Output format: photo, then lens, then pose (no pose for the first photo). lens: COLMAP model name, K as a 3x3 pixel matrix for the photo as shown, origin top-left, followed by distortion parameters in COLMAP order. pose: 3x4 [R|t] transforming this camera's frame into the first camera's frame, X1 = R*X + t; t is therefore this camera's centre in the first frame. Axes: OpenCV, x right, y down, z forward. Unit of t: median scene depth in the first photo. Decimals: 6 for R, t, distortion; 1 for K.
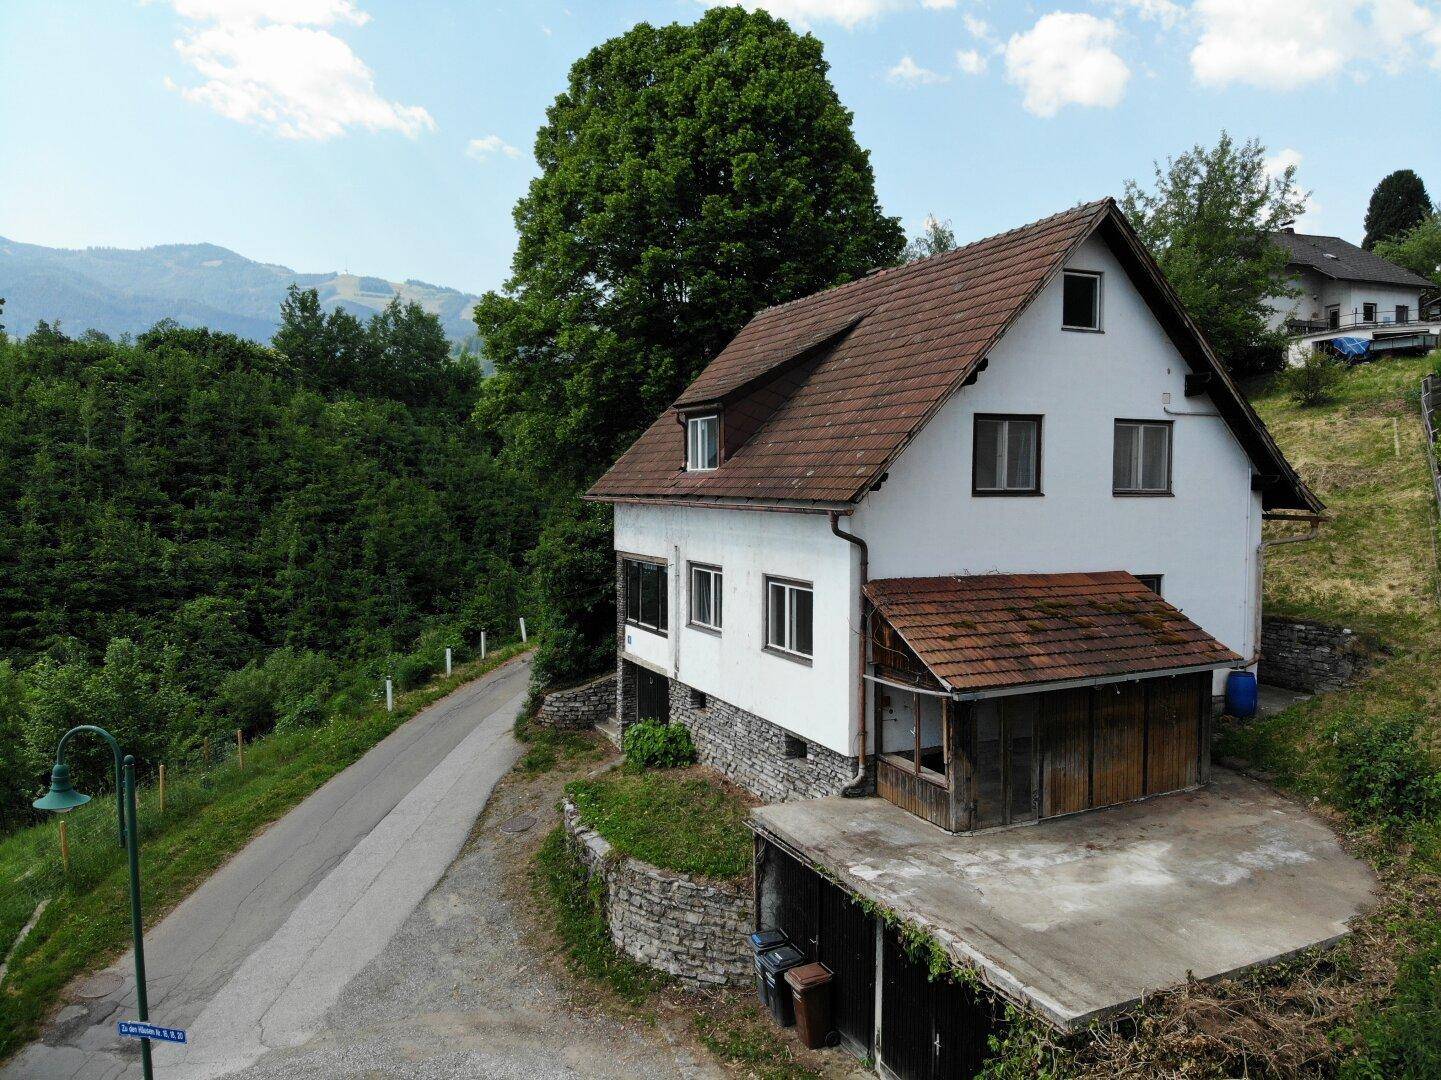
lens RADIAL K [[1048.8, 0, 732.2], [0, 1048.8, 511.0], [0, 0, 1]] dist [0.051789, -0.114024]
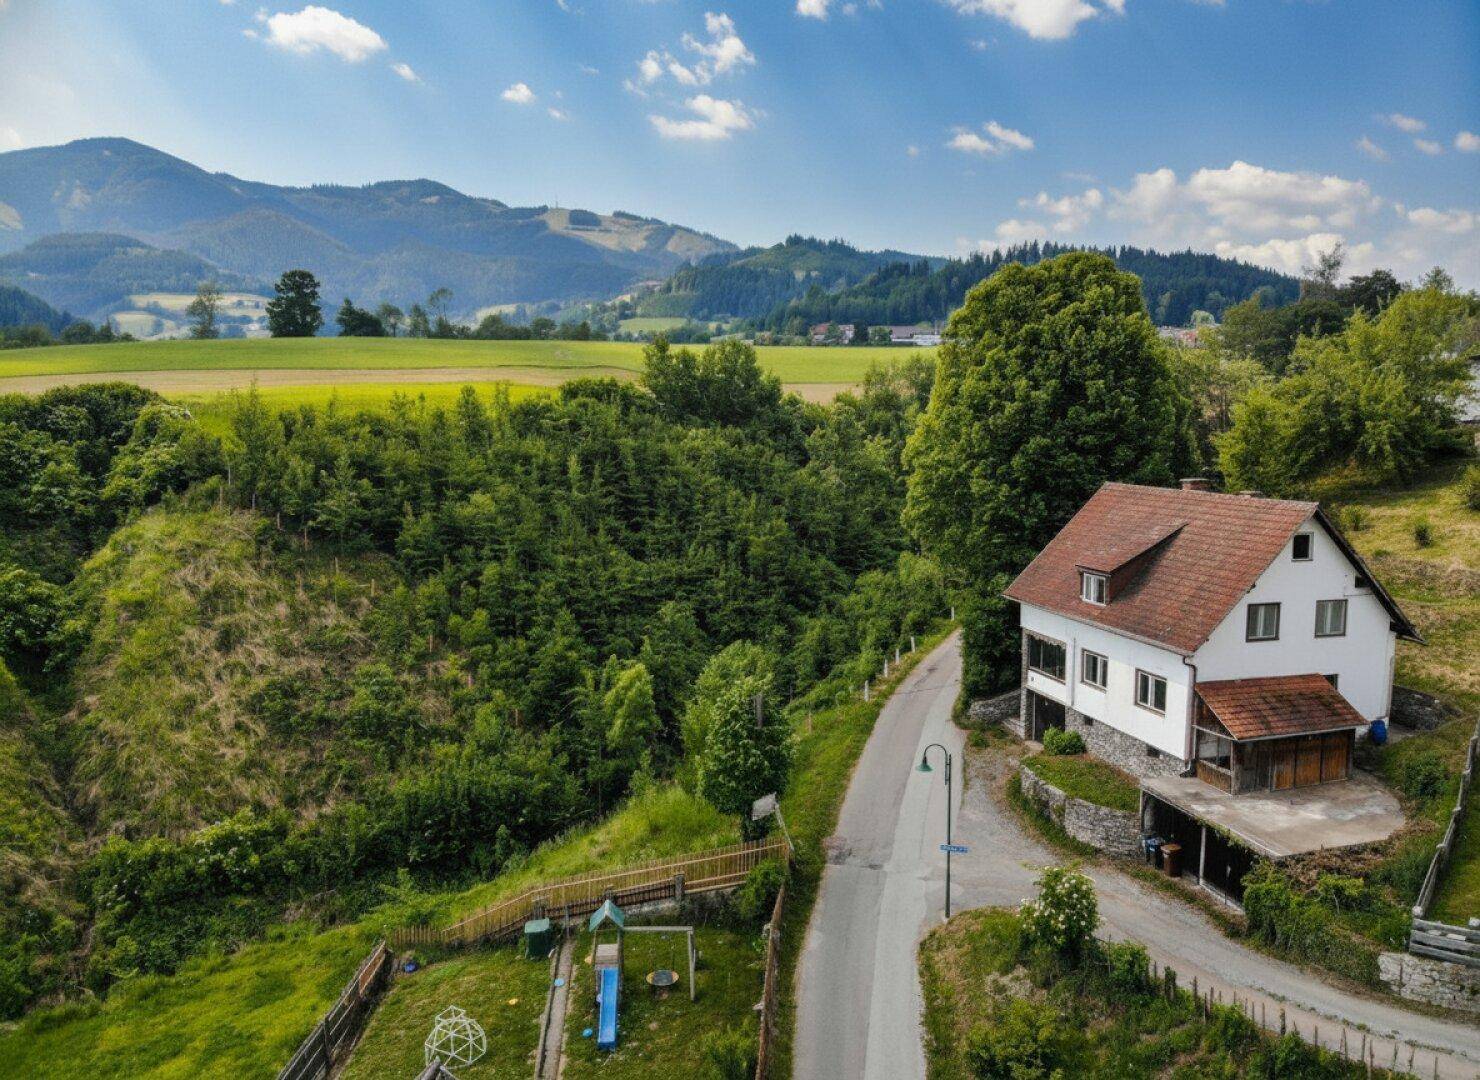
lens RADIAL K [[1104.5, 0, 738.9], [0, 1104.5, 507.4], [0, 0, 1]] dist [-0.033580, -0.030808]
pose [[0.986120, 0.020053, -0.164819, -0.446444], [-0.009069, 0.997703, 0.067129, -0.447742], [0.165786, -0.064703, 0.984037, -1.409370]]
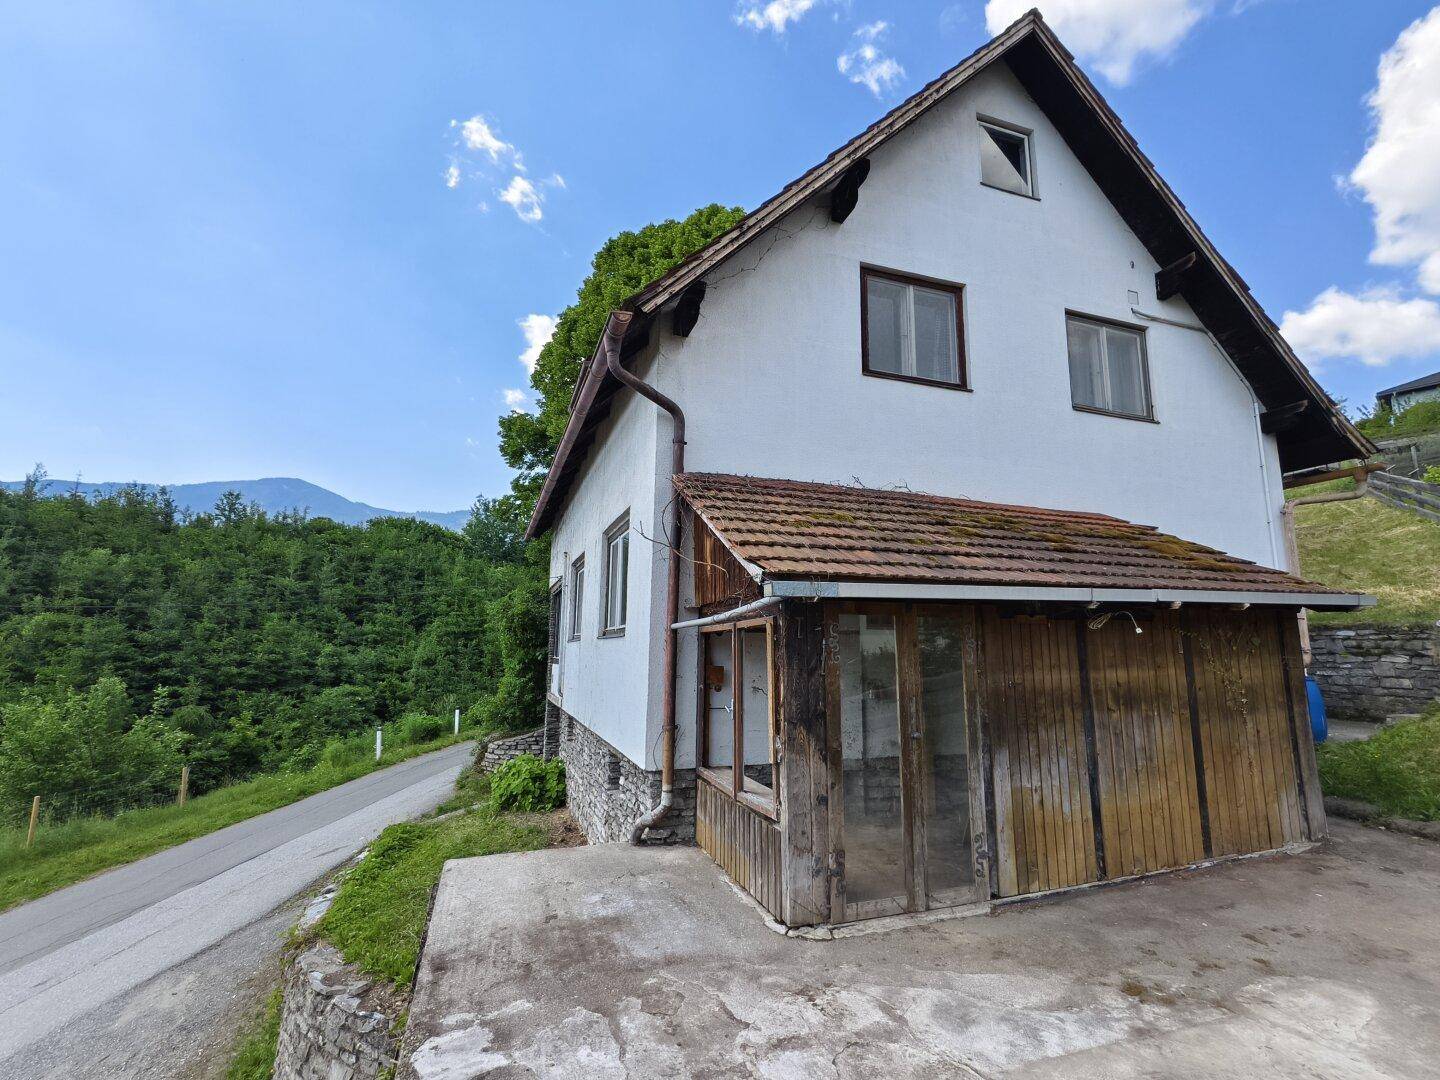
lens RADIAL K [[652.8, 0, 727.8], [0, 652.8, 535.9], [0, 0, 1]] dist [0.000615, -0.000410]
pose [[0.994790, -0.014159, -0.100954, 0.192012], [-0.006709, 0.979068, -0.203421, 0.180442], [0.101721, 0.203038, 0.973873, 0.629066]]
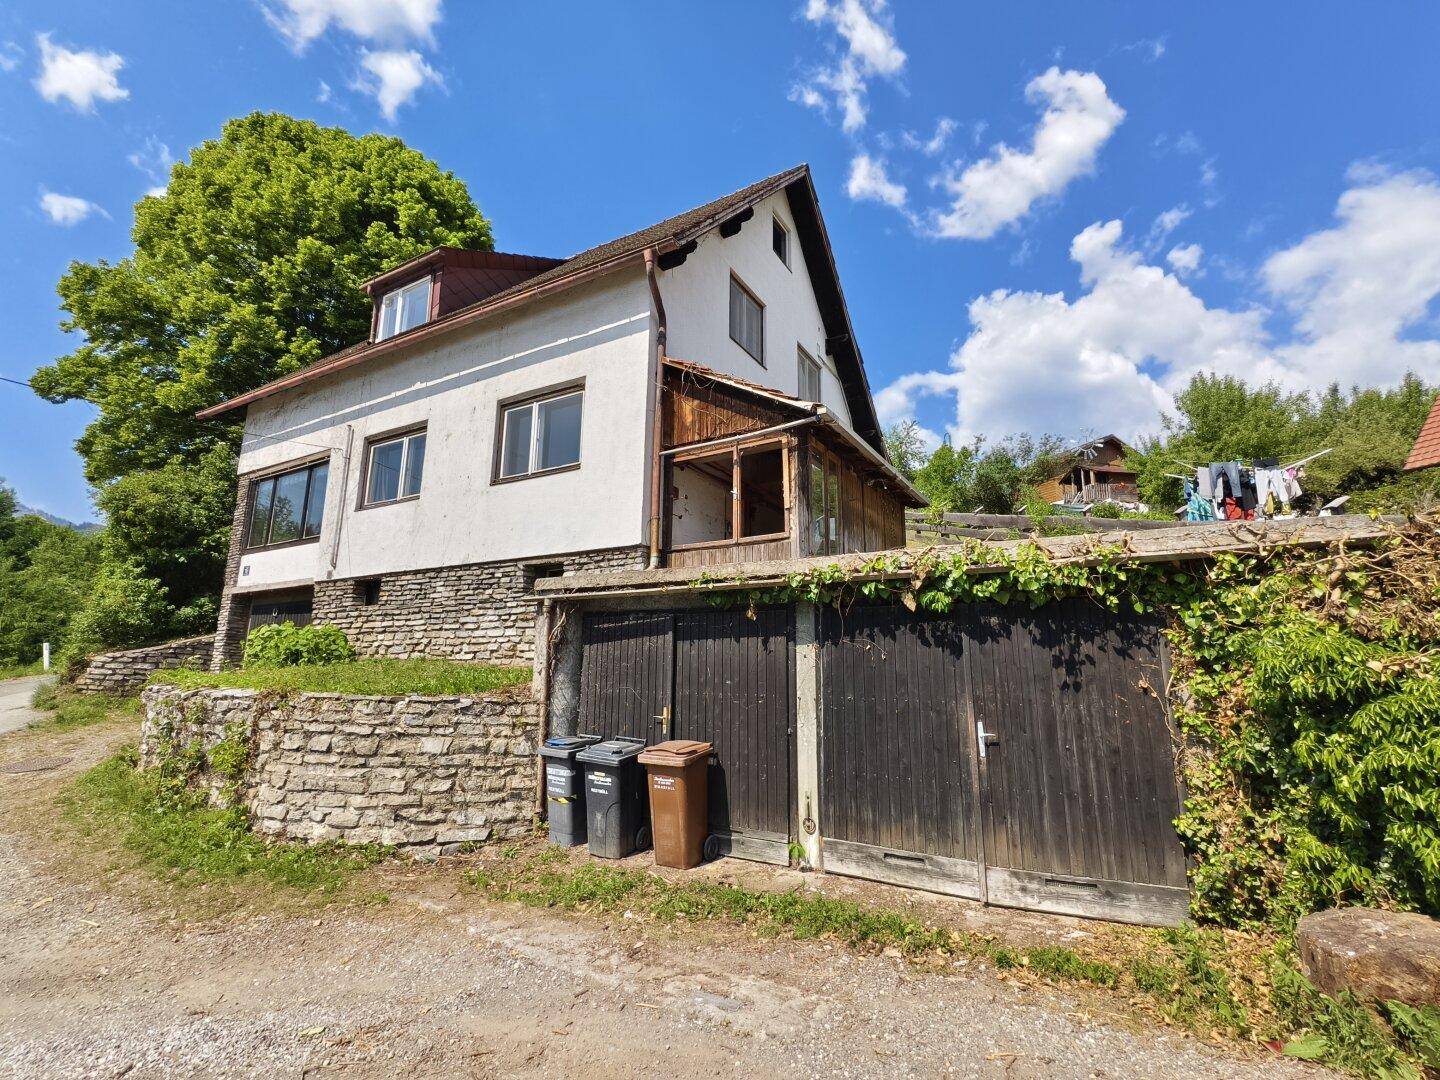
lens RADIAL K [[652.8, 0, 715.0], [0, 652.8, 535.8], [0, 0, 1]] dist [0.000615, -0.000410]
pose [[0.822817, 0.119369, 0.555629, -0.129553], [0.012003, 0.973824, -0.226987, 0.344176], [-0.568180, 0.193438, 0.799846, 0.540588]]
